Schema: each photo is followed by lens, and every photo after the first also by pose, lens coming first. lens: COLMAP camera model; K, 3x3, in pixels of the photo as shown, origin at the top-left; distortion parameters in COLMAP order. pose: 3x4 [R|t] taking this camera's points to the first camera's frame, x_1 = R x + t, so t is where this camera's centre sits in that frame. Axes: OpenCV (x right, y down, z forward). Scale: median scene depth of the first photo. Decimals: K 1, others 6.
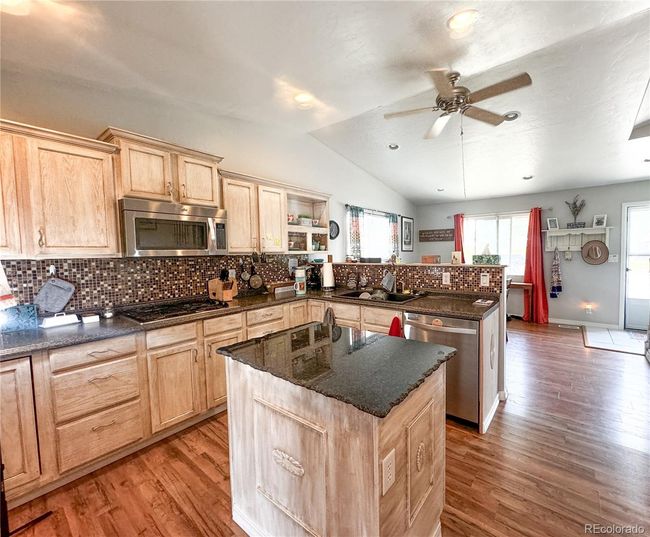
lens RADIAL K [[290.9, 0, 325.6], [0, 290.9, 267.3], [0, 0, 1]] dist [0.001746, 0.000071]
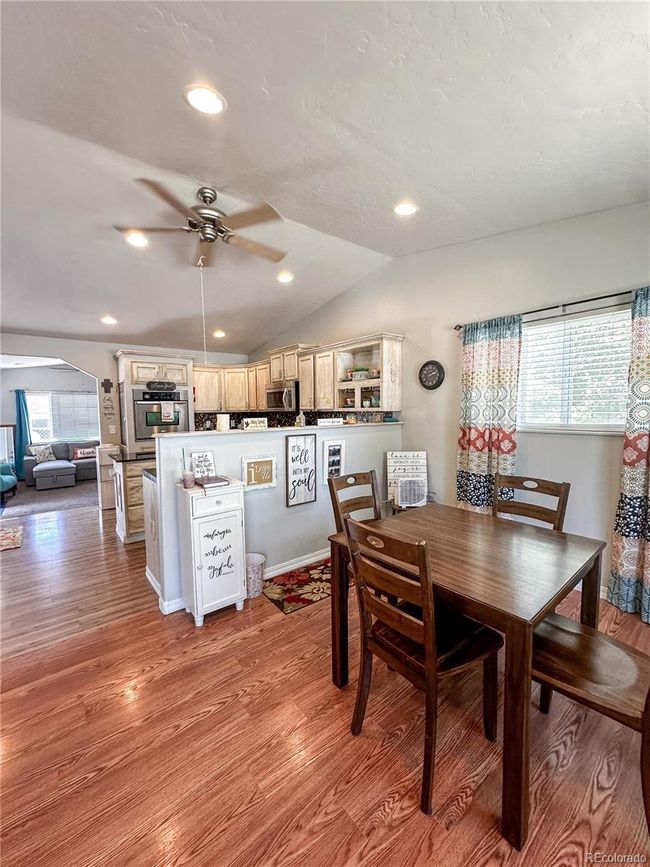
lens RADIAL K [[347.2, 0, 326.0], [0, 347.2, 436.0], [0, 0, 1]] dist [-0.001096, -0.000016]
pose [[-0.191709, 0.083707, -0.977876, 1.039296], [-0.045527, 0.994525, 0.094058, -0.069329], [0.980395, 0.062551, -0.186848, 1.142563]]
